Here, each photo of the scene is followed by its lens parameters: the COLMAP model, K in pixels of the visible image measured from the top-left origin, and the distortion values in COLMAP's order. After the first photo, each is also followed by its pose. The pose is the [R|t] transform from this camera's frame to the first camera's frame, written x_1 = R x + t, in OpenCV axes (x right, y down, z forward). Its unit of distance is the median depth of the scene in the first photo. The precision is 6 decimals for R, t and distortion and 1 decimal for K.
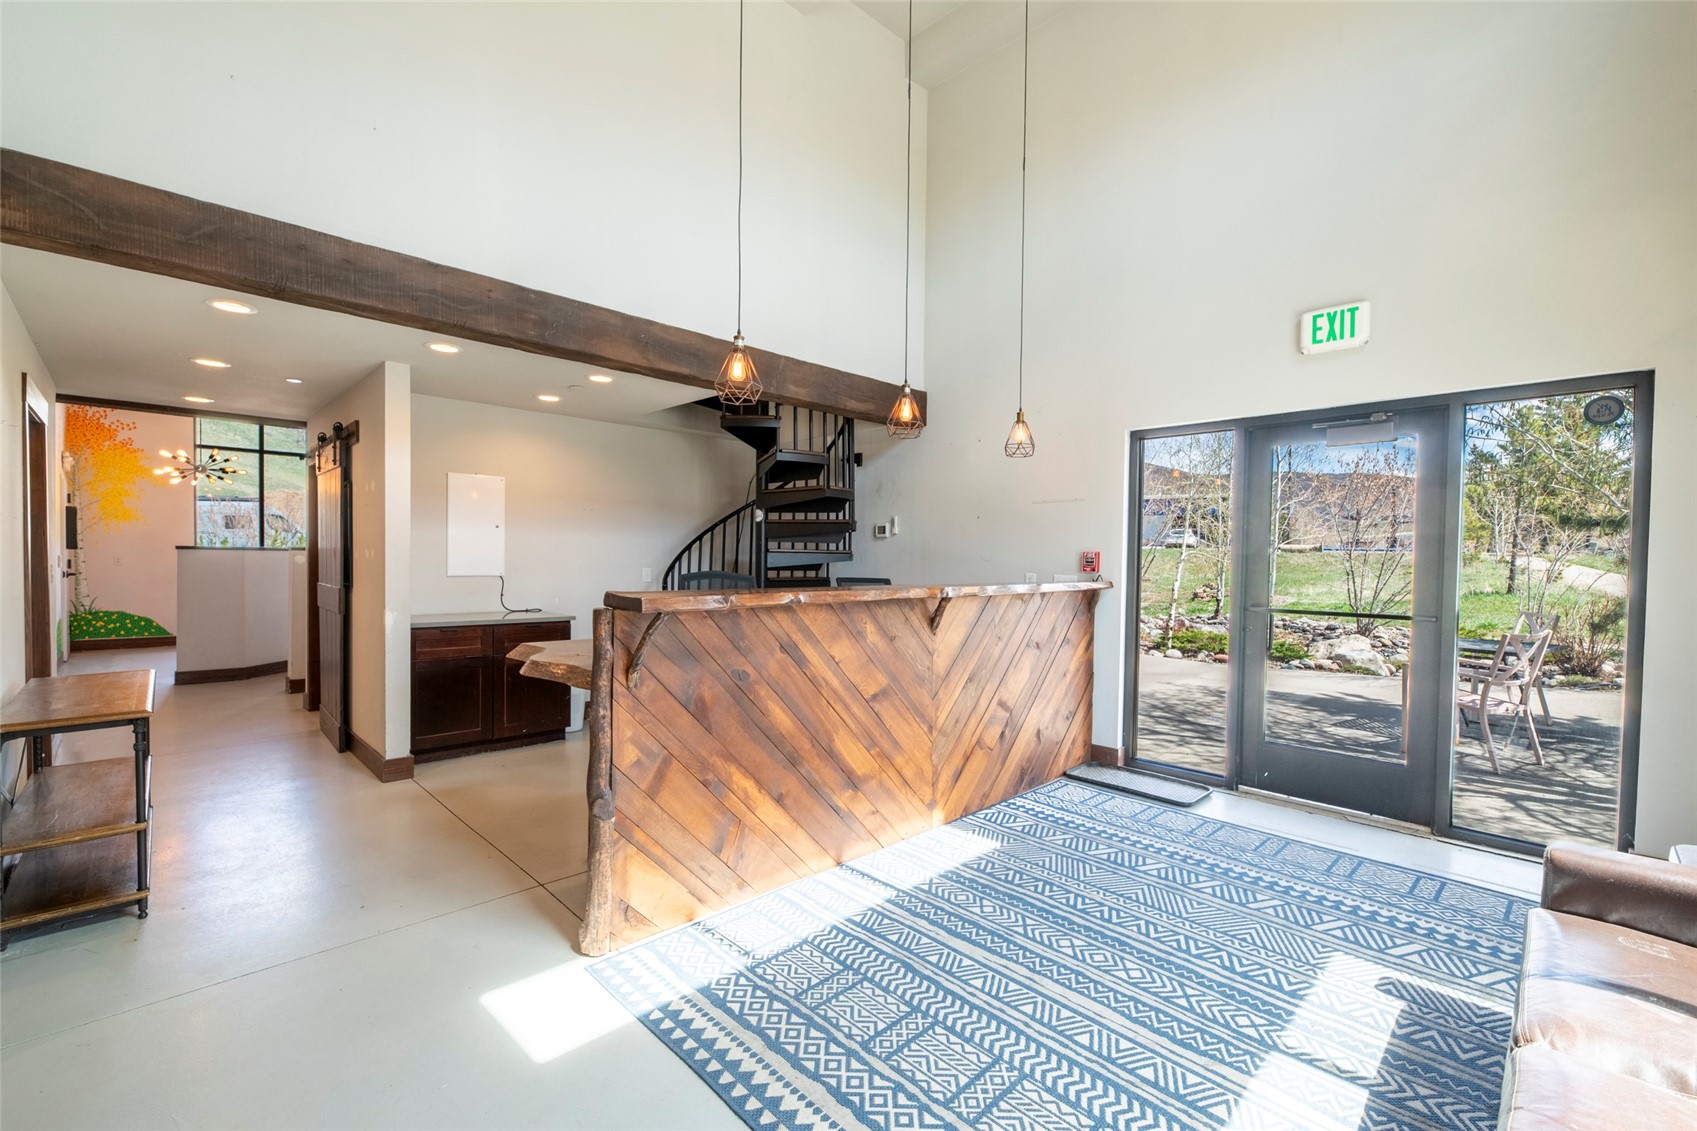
lens RADIAL K [[703.1, 0, 847.9], [0, 703.1, 573.7], [0, 0, 1]] dist [0.002131, -0.004208]
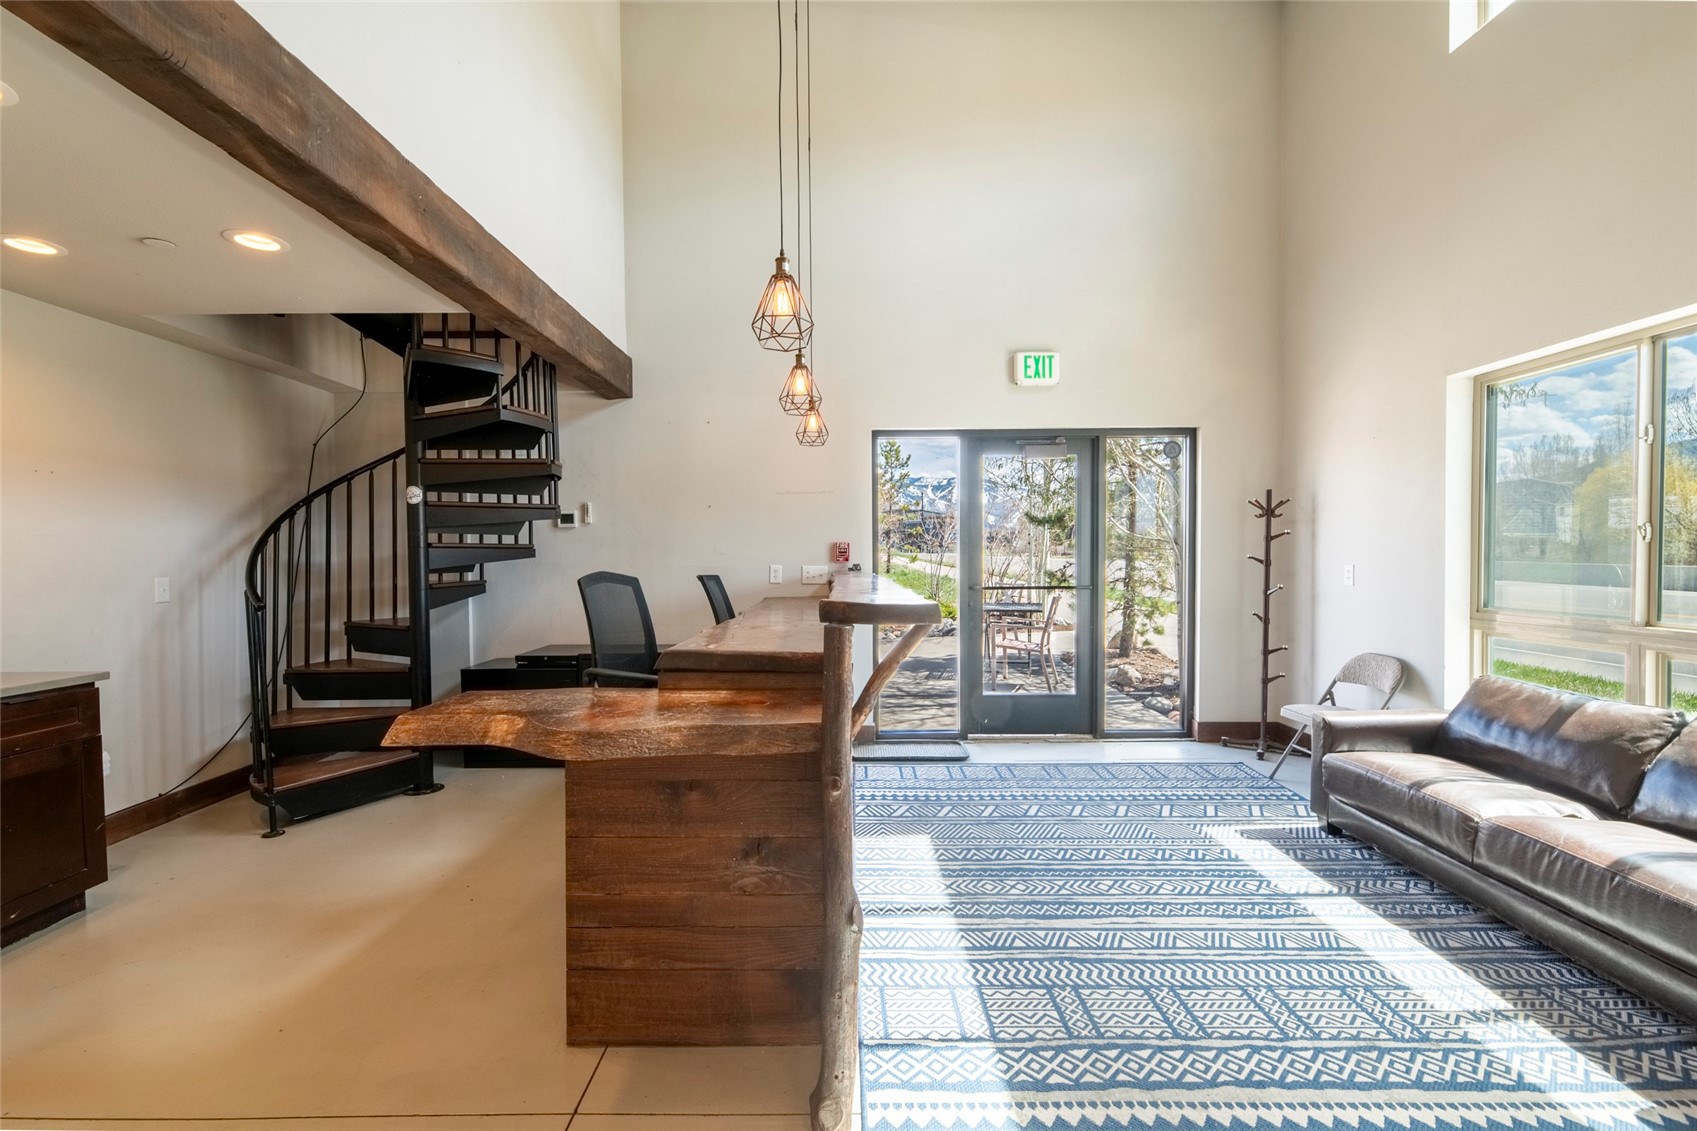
lens RADIAL K [[718.4, 0, 843.5], [0, 718.4, 569.1], [0, 0, 1]] dist [0.001652, -0.000052]
pose [[0.709140, -0.034924, 0.704202, -0.616493], [0.033423, 0.999315, 0.015902, -0.012298], [-0.704275, 0.012260, 0.709821, 0.372237]]
